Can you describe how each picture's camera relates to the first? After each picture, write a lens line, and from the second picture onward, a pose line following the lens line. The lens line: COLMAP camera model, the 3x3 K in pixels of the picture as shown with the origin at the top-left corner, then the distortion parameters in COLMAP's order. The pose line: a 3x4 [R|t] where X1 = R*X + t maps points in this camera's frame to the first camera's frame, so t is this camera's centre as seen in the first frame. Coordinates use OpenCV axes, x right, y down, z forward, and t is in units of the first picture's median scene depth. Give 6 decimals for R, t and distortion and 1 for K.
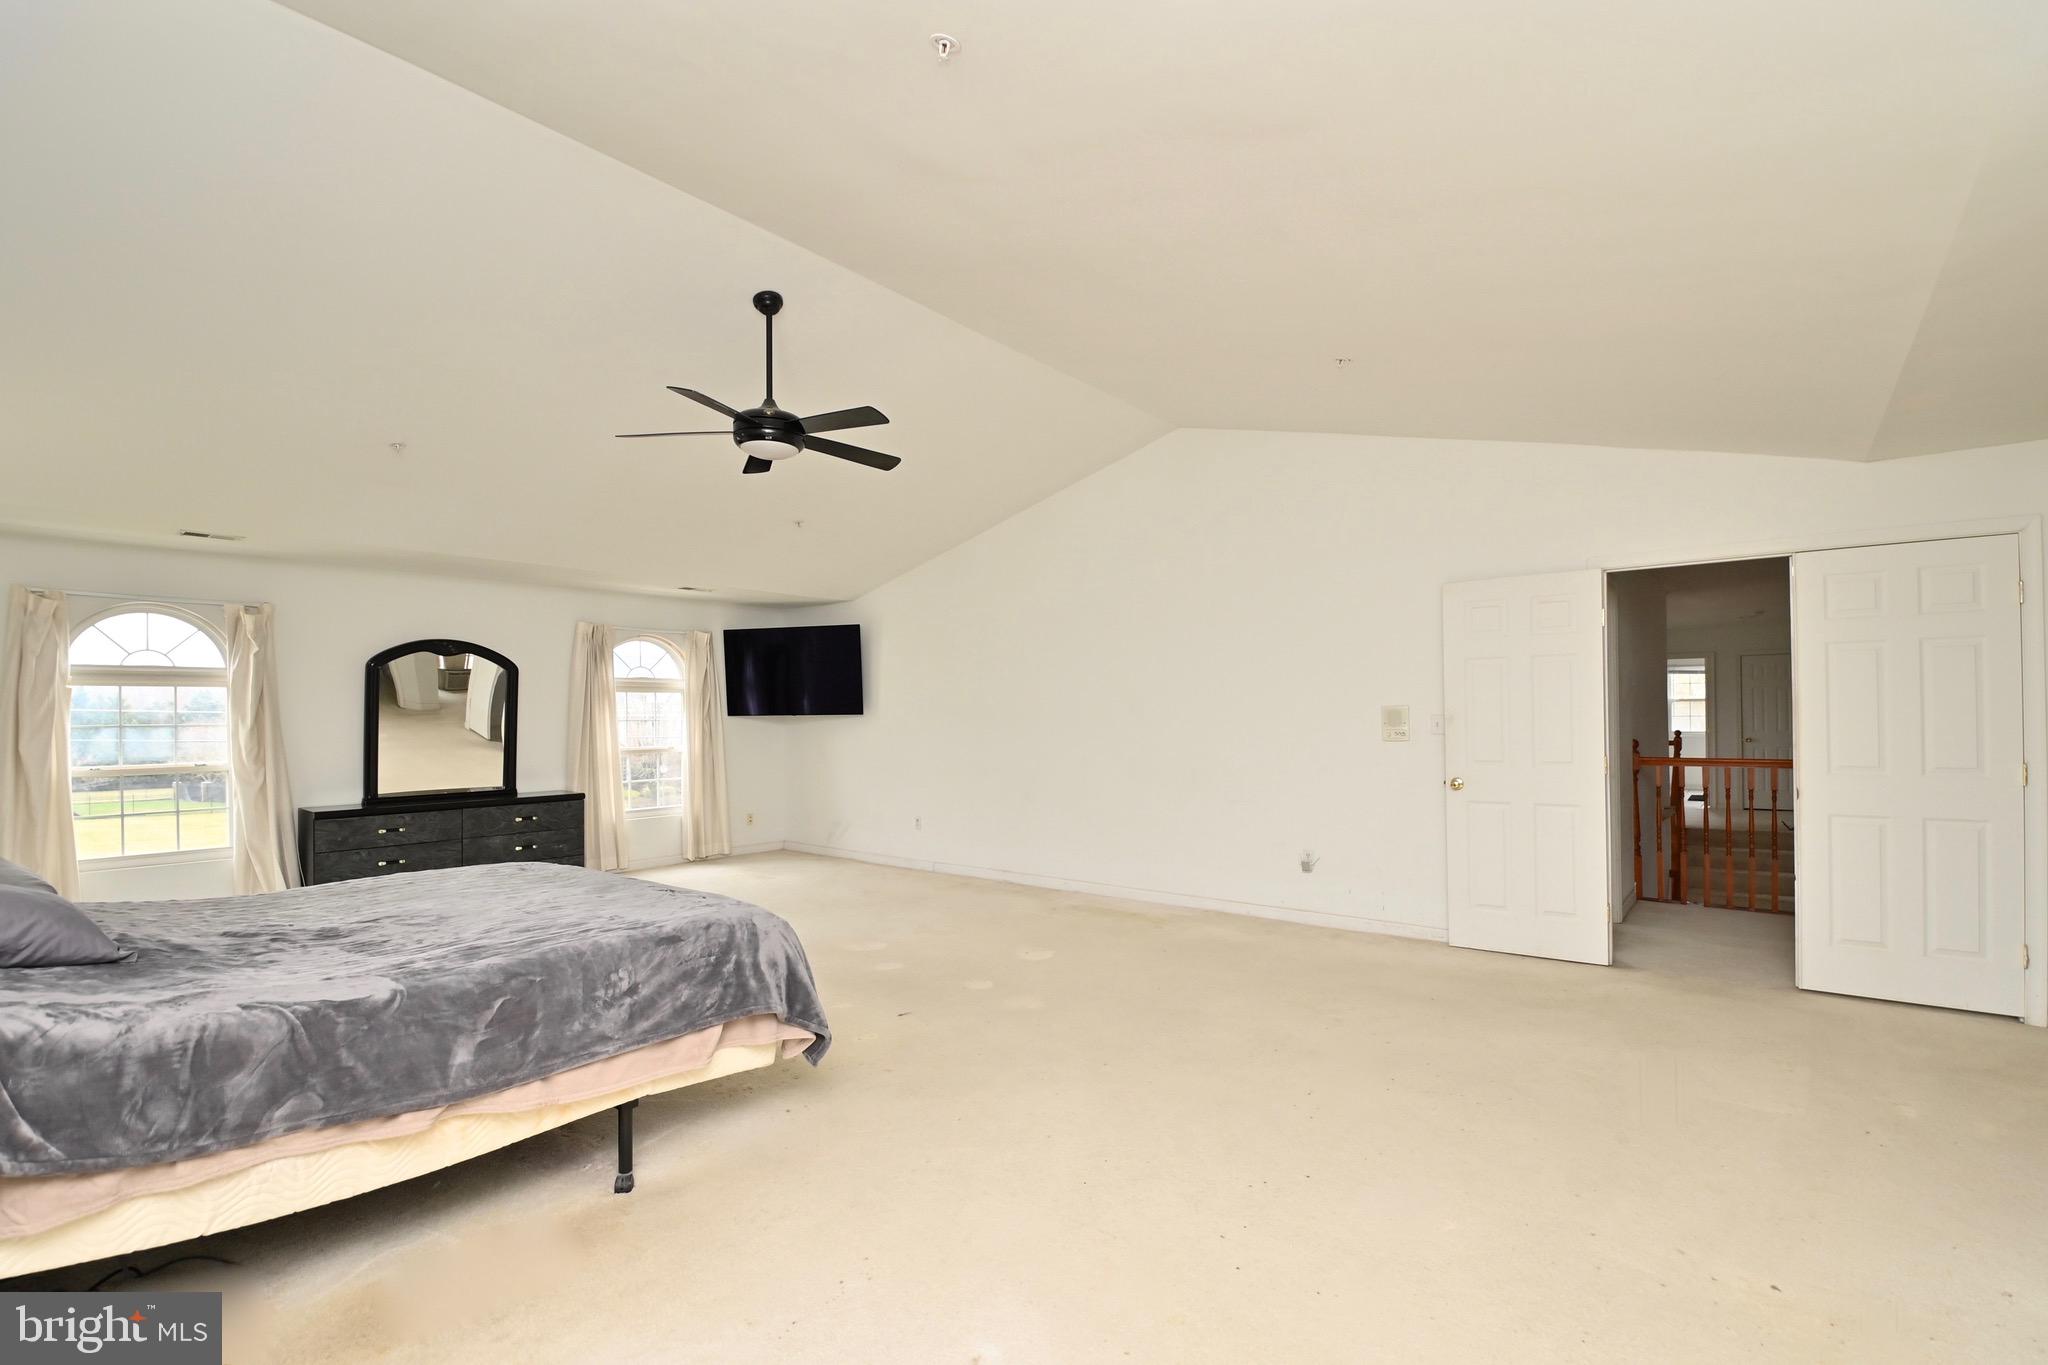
lens RADIAL K [[897.4, 0, 1029.9], [0, 897.4, 716.4], [0, 0, 1]] dist [0.015166, -0.022075]
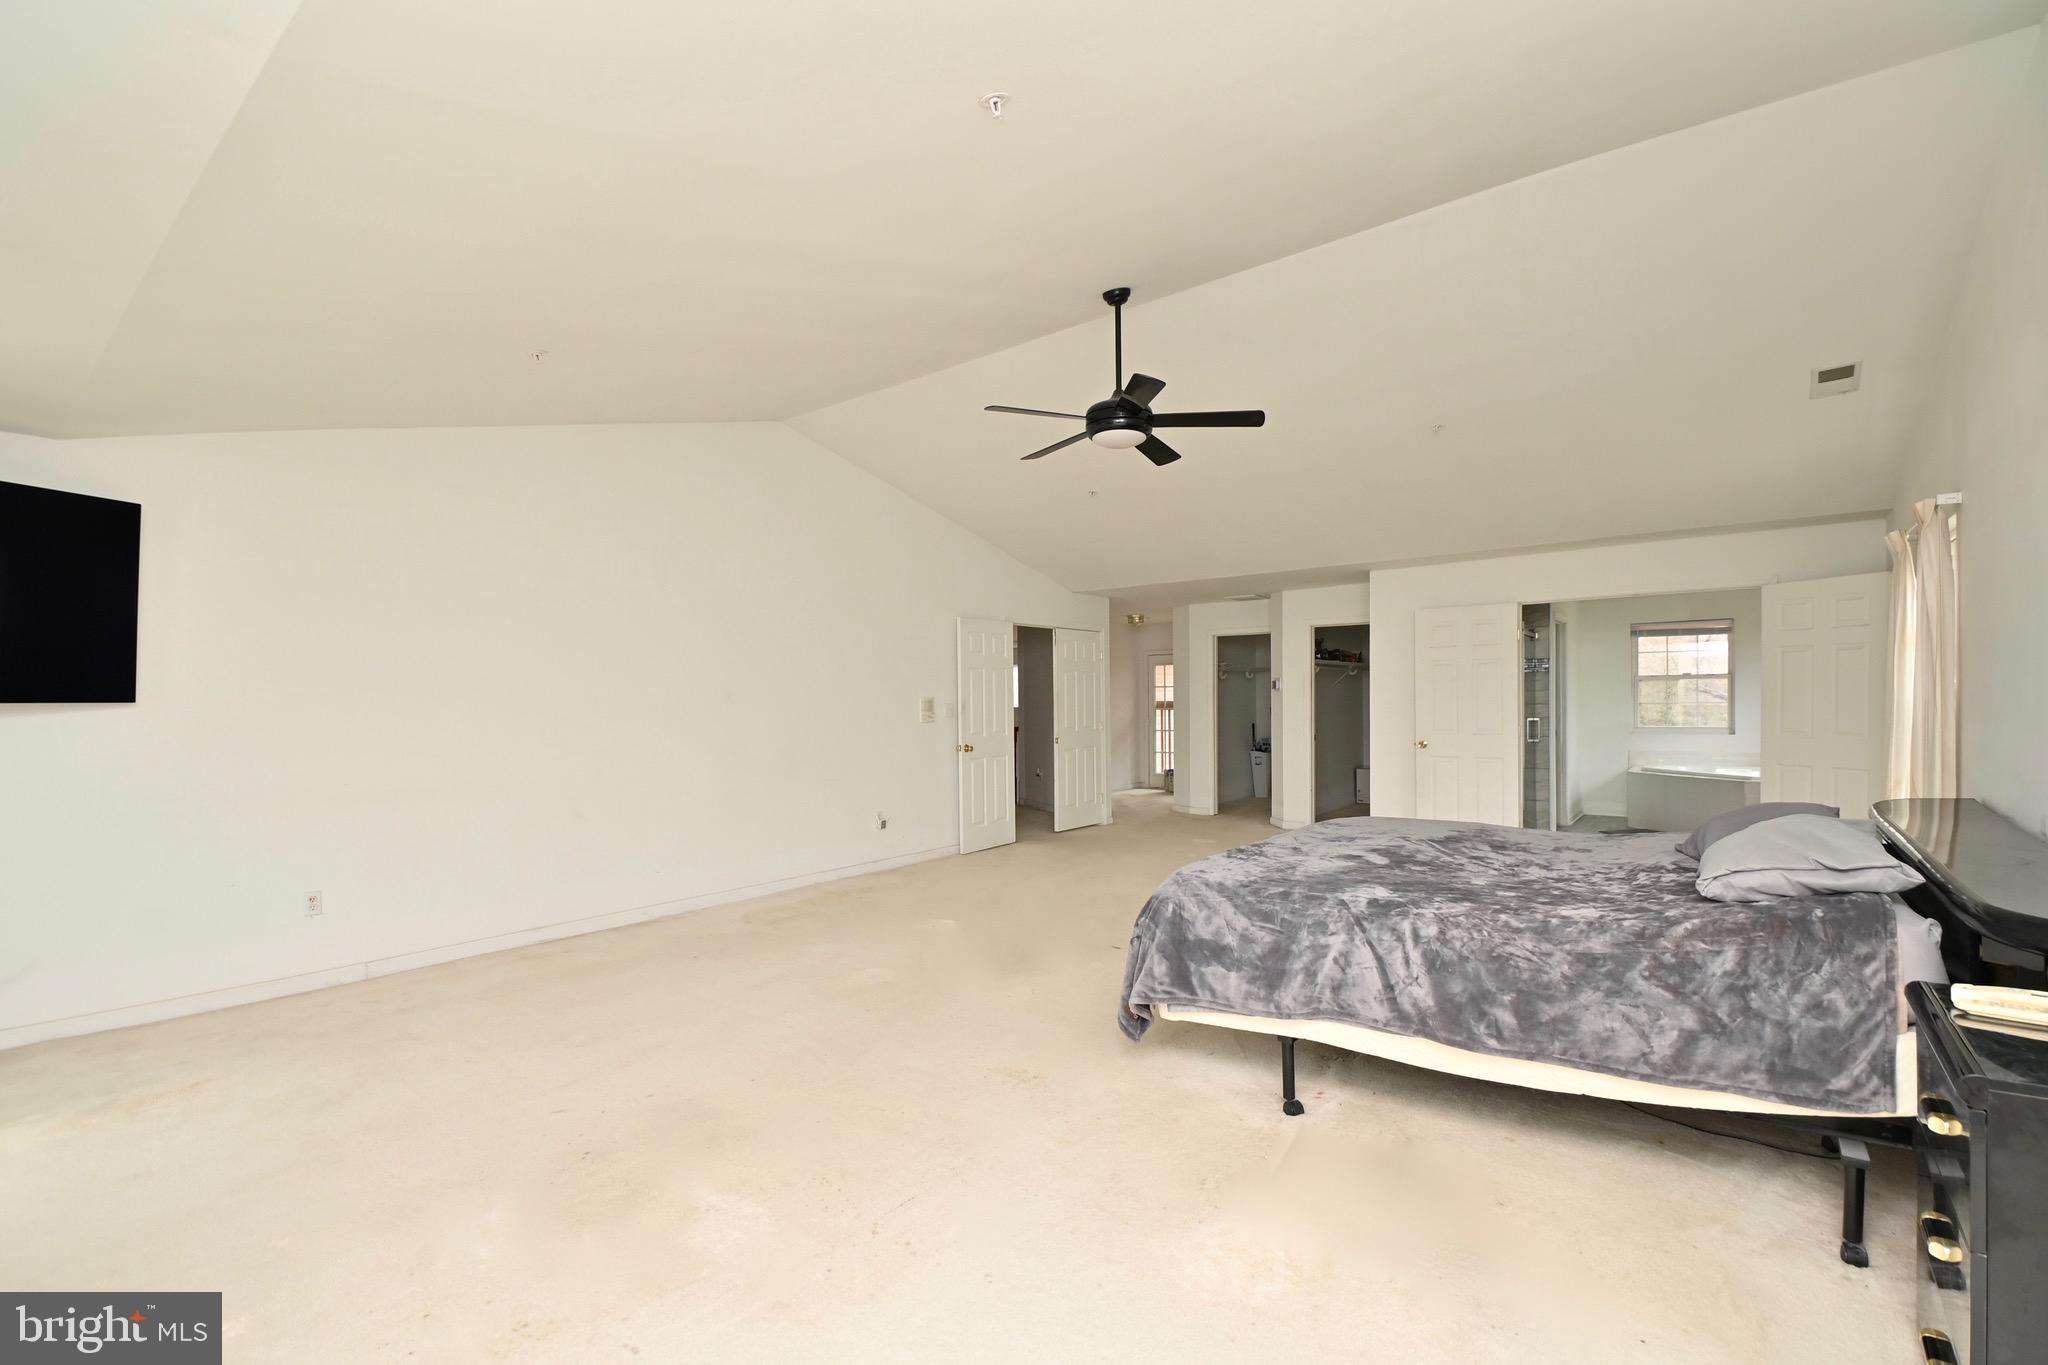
lens RADIAL K [[897.4, 0, 1029.9], [0, 897.4, 716.4], [0, 0, 1]] dist [0.015166, -0.022075]
pose [[-0.016848, 0.002653, 0.999855, -1.036206], [0.021445, 0.999767, -0.002291, 0.025585], [-0.999628, 0.021403, -0.016901, 0.889084]]
